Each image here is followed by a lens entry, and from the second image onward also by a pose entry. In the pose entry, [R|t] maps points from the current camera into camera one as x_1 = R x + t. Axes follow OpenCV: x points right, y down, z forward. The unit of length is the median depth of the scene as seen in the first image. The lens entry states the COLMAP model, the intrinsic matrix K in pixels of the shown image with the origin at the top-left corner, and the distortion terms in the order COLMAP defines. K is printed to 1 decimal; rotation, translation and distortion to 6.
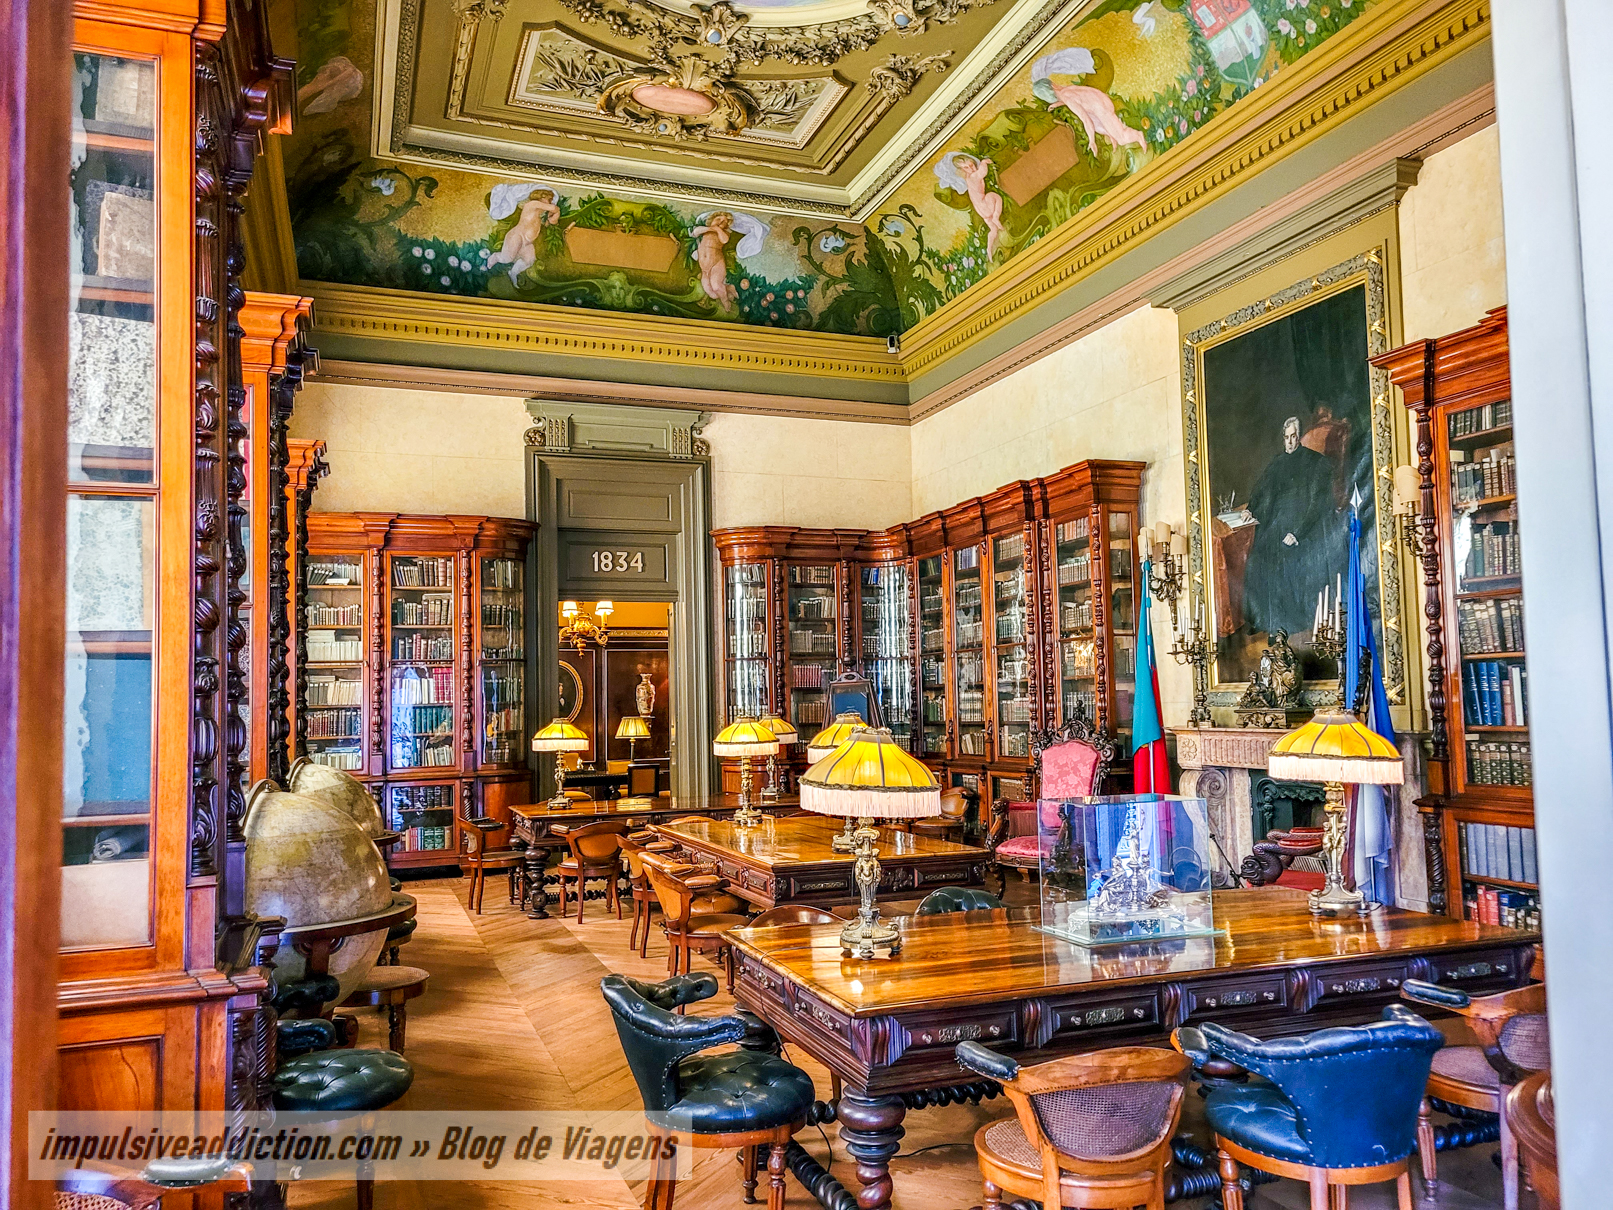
lens RADIAL K [[1218.8, 0, 796.3], [0, 1218.8, 621.4], [0, 0, 1]] dist [0.073663, -0.061761]
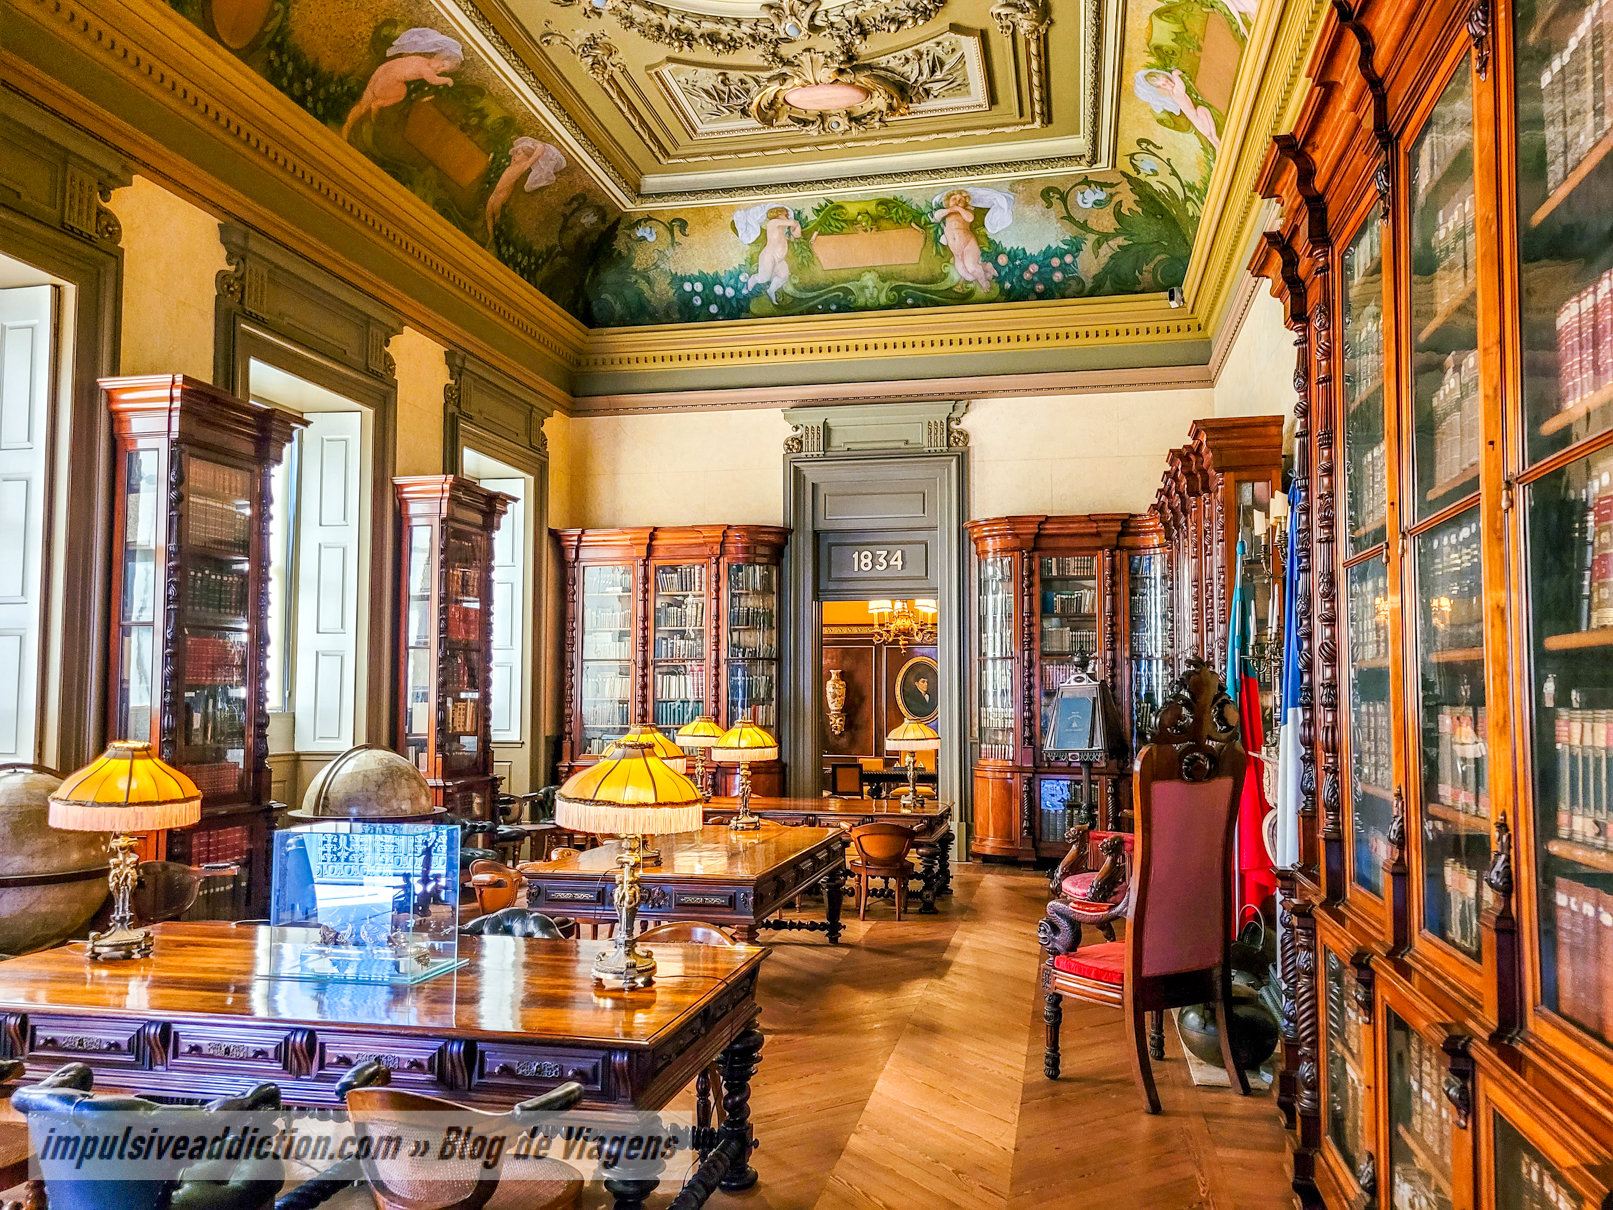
lens RADIAL K [[1218.8, 0, 808.5], [0, 1218.8, 621.5], [0, 0, 1]] dist [0.073663, -0.061761]
pose [[0.842800, -0.011739, -0.538099, 0.352261], [0.016399, 0.999858, 0.003873, -0.003795], [0.537978, -0.012088, 0.842873, 0.127514]]
